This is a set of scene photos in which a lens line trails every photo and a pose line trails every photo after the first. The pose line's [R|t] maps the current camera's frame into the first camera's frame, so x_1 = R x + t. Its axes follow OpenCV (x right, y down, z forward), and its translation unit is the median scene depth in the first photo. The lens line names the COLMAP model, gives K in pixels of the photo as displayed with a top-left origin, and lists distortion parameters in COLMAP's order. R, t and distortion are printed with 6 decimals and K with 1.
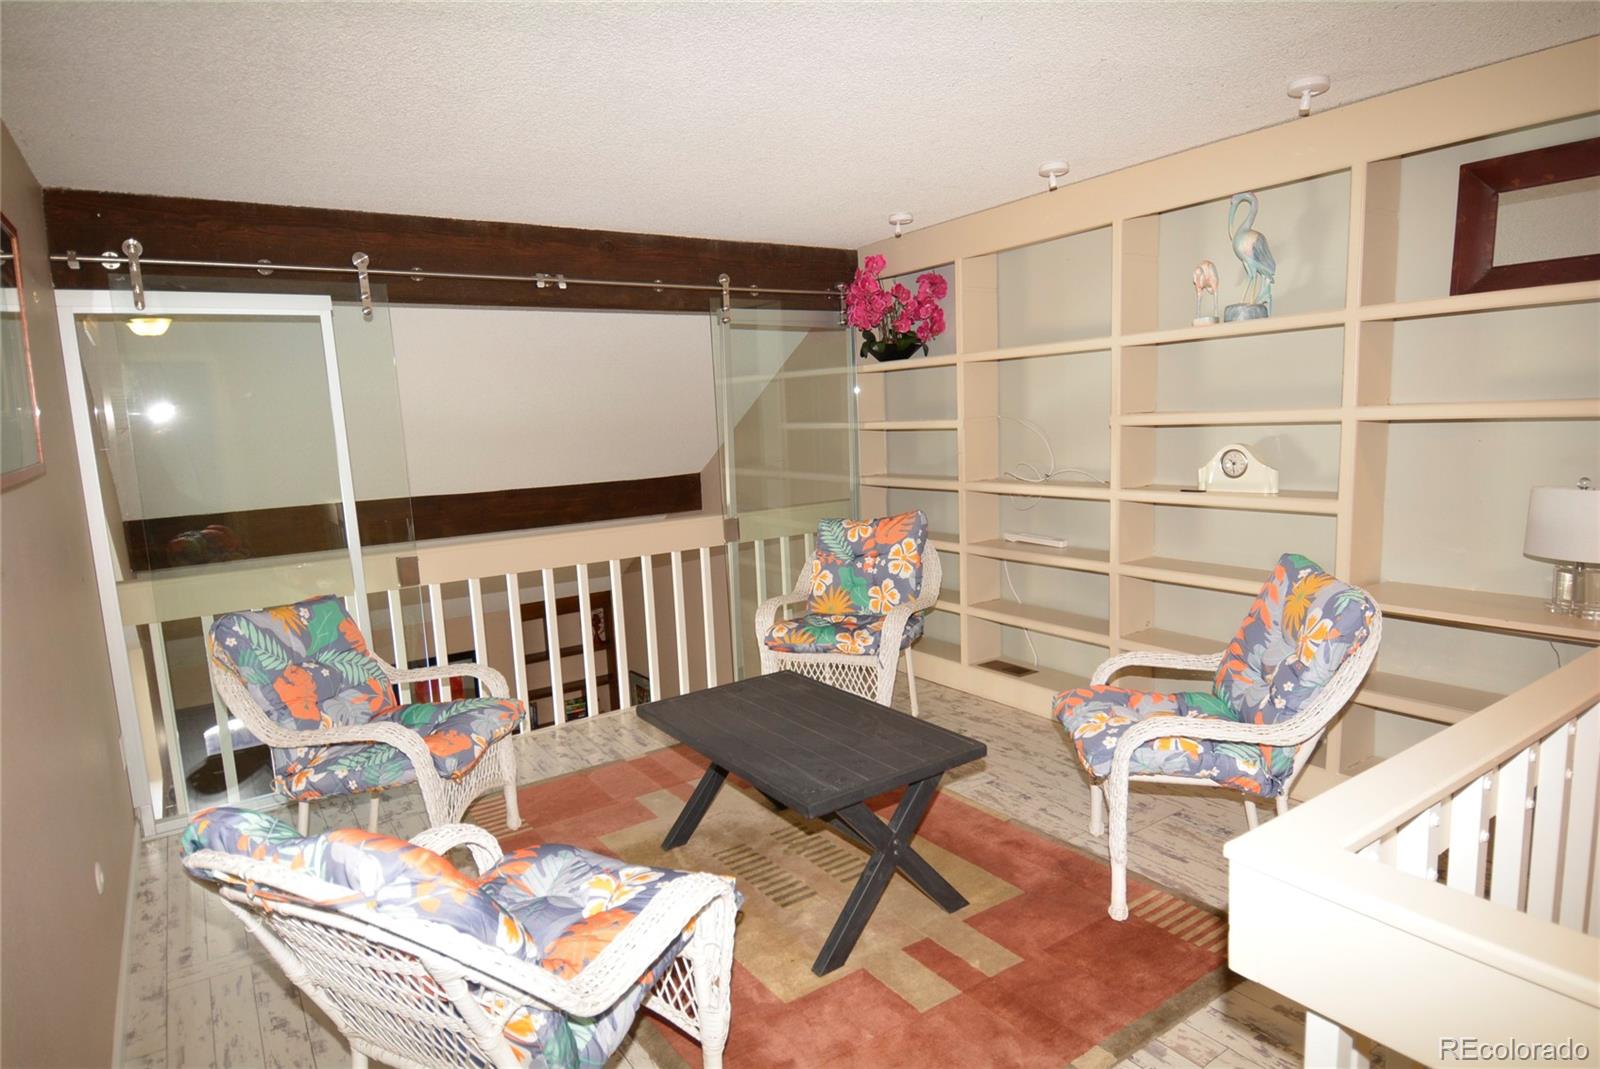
lens RADIAL K [[921.0, 0, 832.1], [0, 921.0, 548.4], [0, 0, 1]] dist [0.062495, -0.063997]
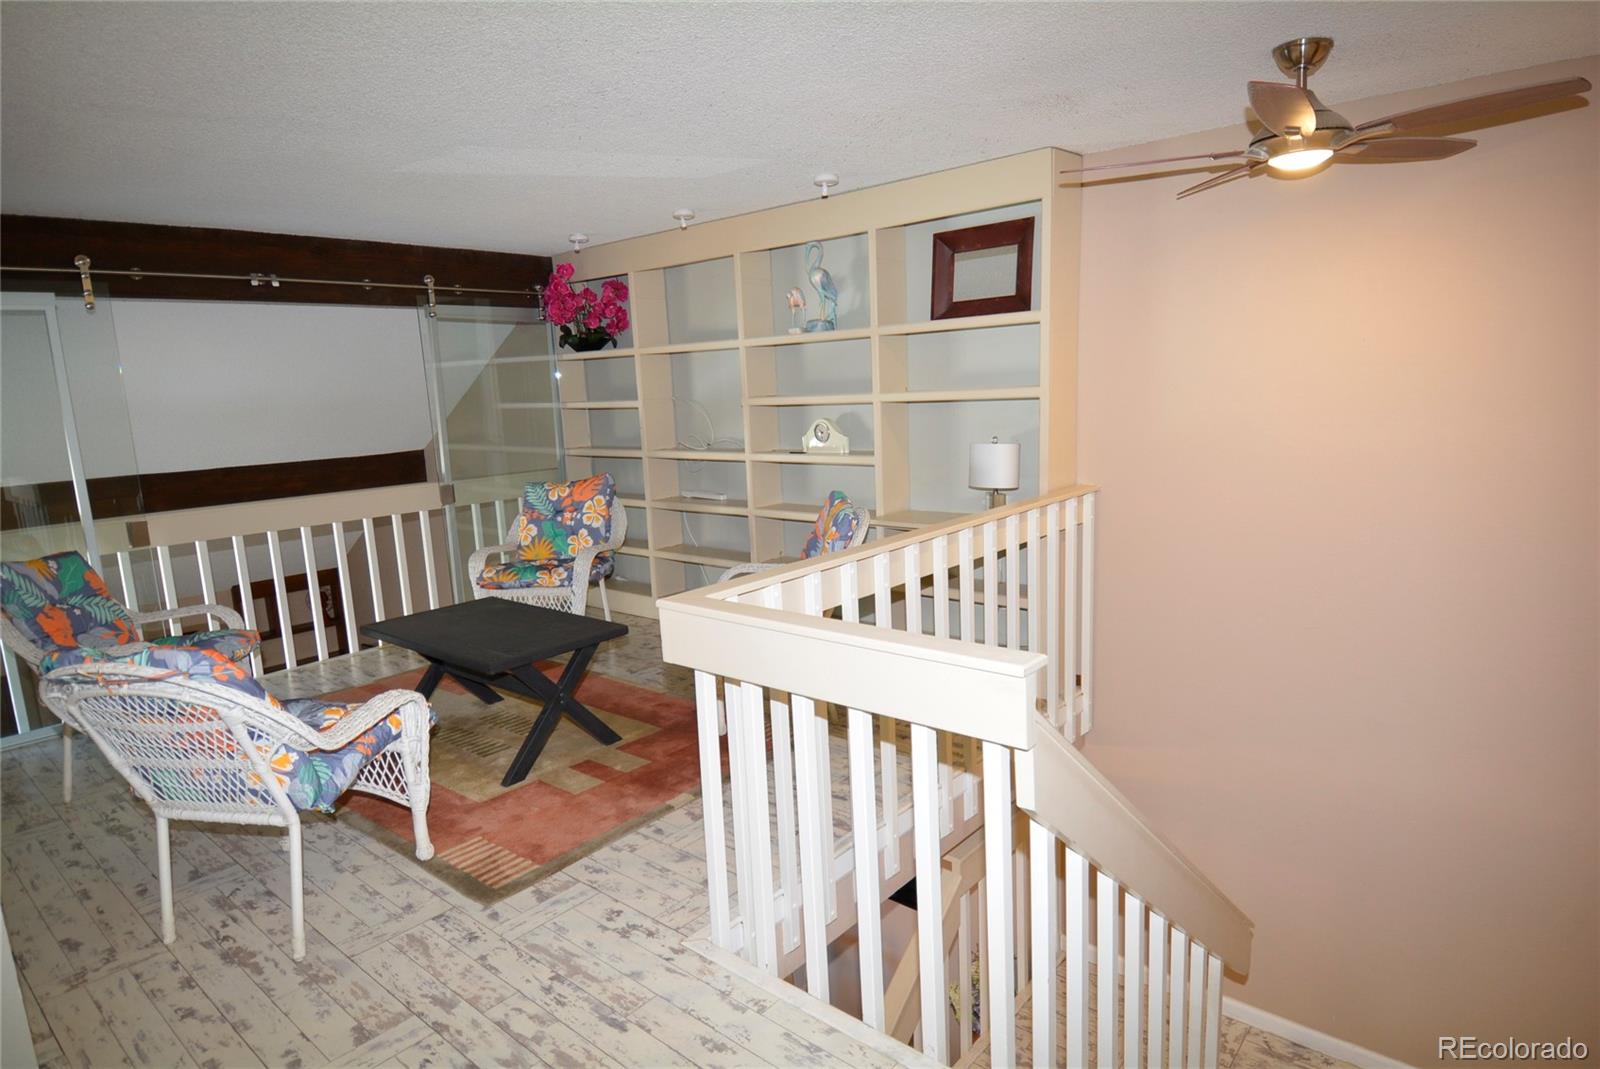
lens RADIAL K [[921.0, 0, 832.1], [0, 921.0, 548.4], [0, 0, 1]] dist [0.062495, -0.063997]
pose [[0.967908, -0.041565, 0.247842, 0.076803], [0.036572, 0.999025, 0.024717, 0.041596], [-0.248628, -0.014860, 0.968485, -0.297661]]
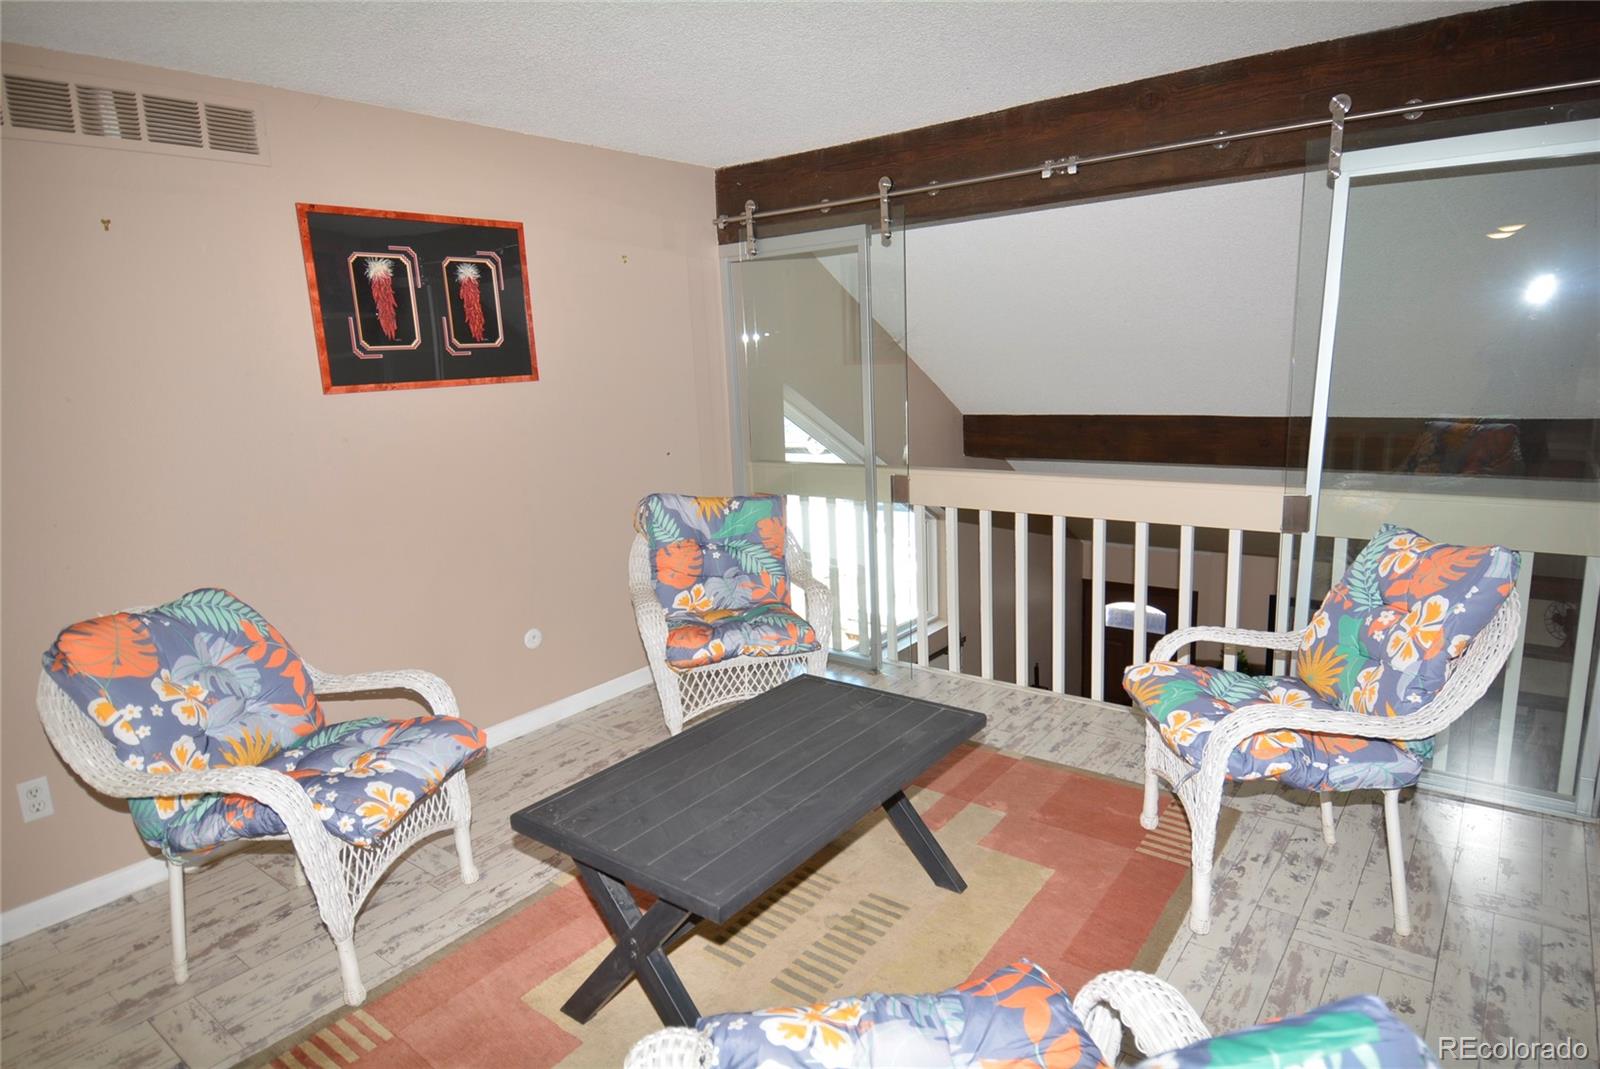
lens RADIAL K [[921.0, 0, 832.1], [0, 921.0, 548.4], [0, 0, 1]] dist [0.062495, -0.063997]
pose [[0.298752, 0.212562, -0.930357, 0.445747], [-0.130693, 0.974807, 0.180750, -0.082001], [0.945339, 0.067592, 0.319006, 0.557855]]
